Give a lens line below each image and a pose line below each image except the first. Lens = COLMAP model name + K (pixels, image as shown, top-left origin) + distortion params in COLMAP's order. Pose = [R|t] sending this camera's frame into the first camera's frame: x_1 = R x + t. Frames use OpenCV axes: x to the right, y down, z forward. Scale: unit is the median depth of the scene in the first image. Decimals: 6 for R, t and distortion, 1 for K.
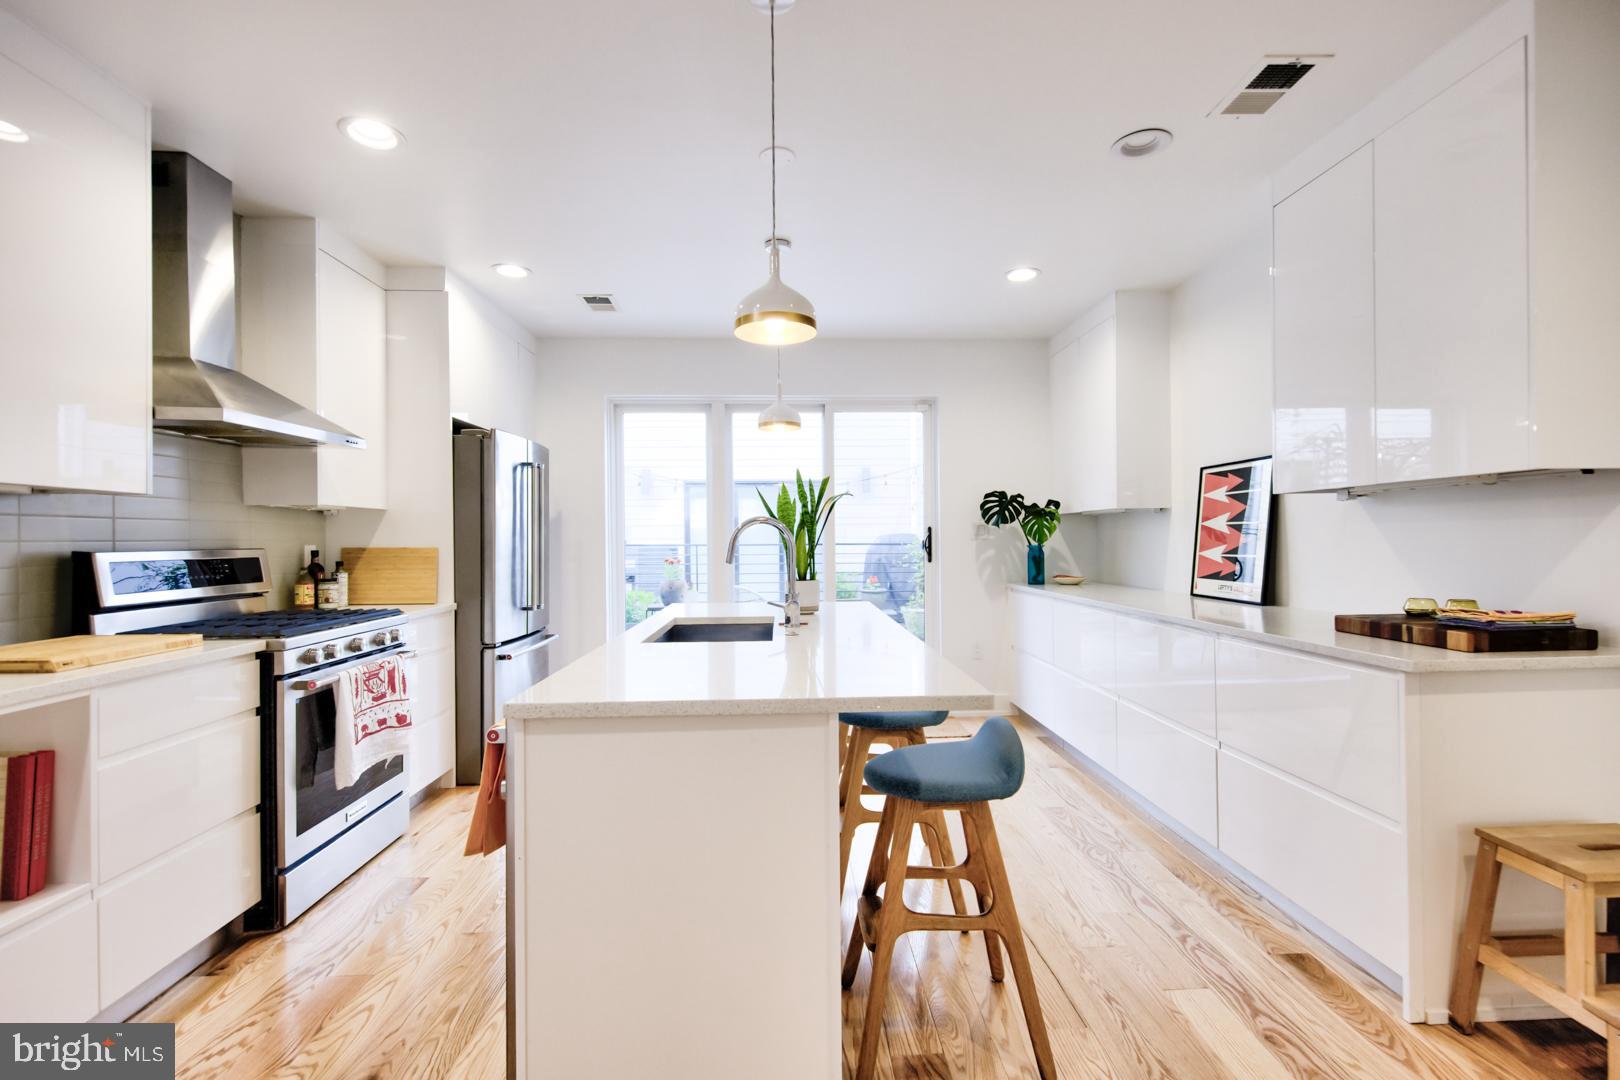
lens RADIAL K [[720.0, 0, 812.9], [0, 720.0, 539.4], [0, 0, 1]] dist [0.010627, 0.000013]
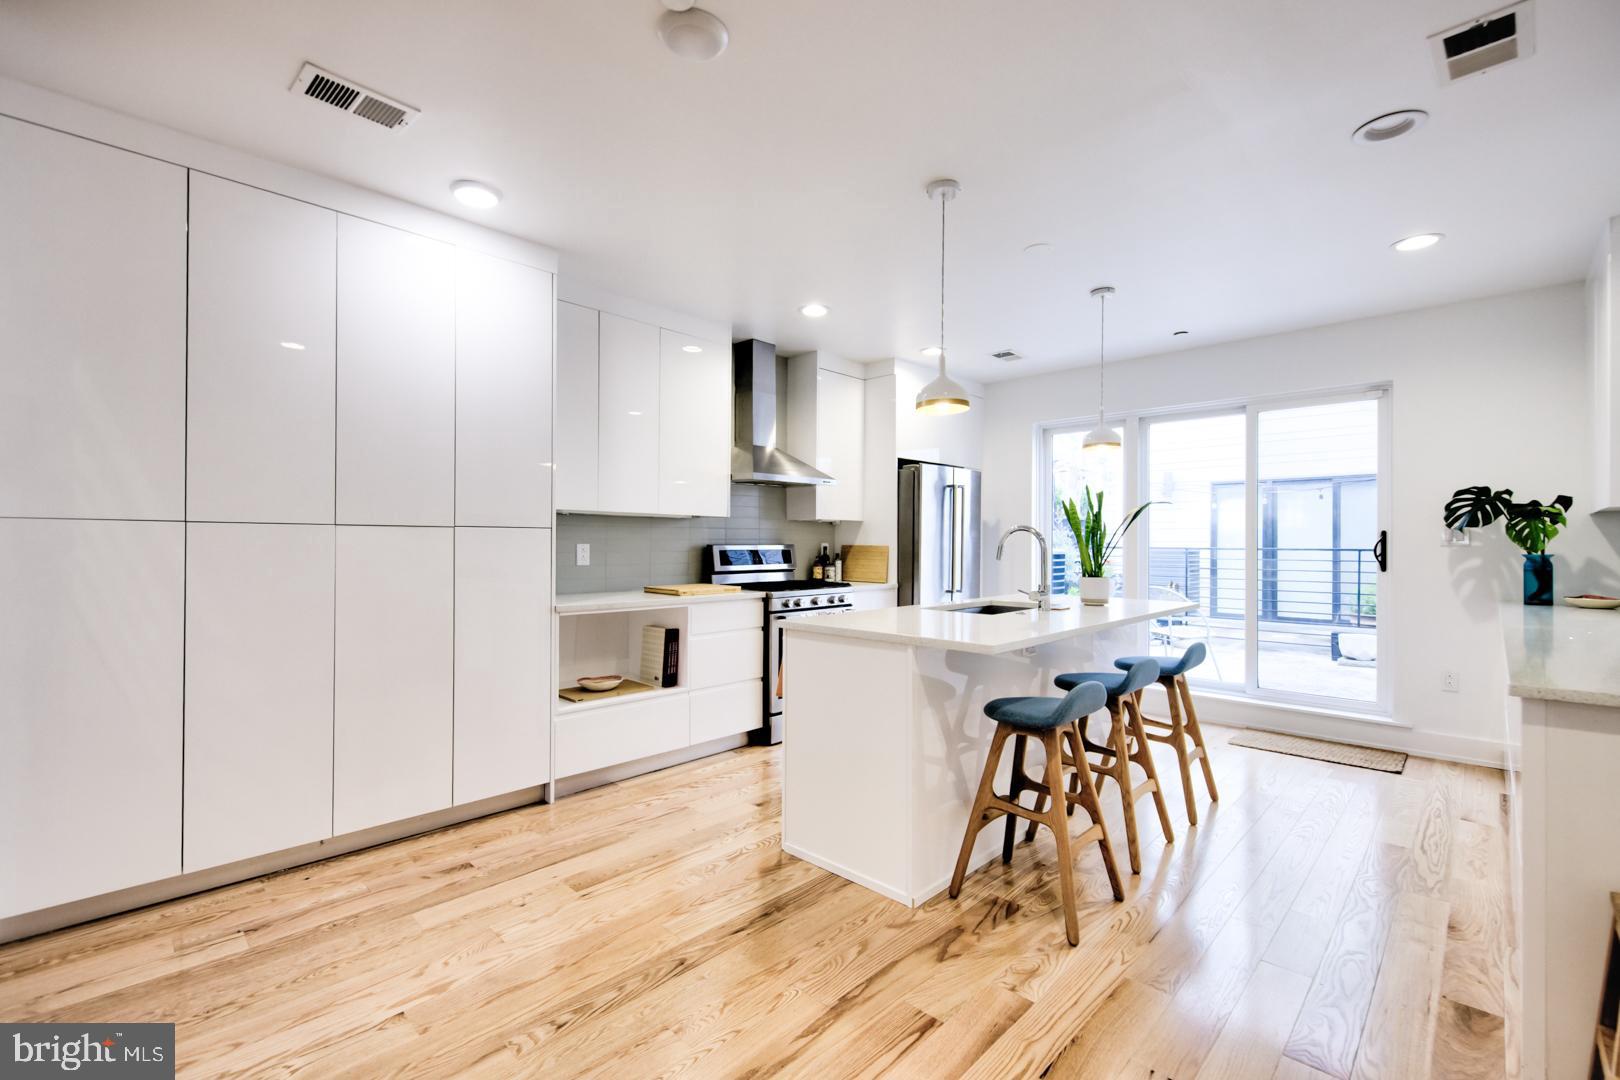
lens RADIAL K [[701.1, 0, 806.2], [0, 701.1, 539.9], [0, 0, 1]] dist [0.001563, -0.000091]
pose [[0.685655, 0.008532, -0.727877, 0.456644], [-0.009394, 0.999952, 0.002872, -0.003770], [0.727866, 0.004868, 0.685702, -0.132208]]
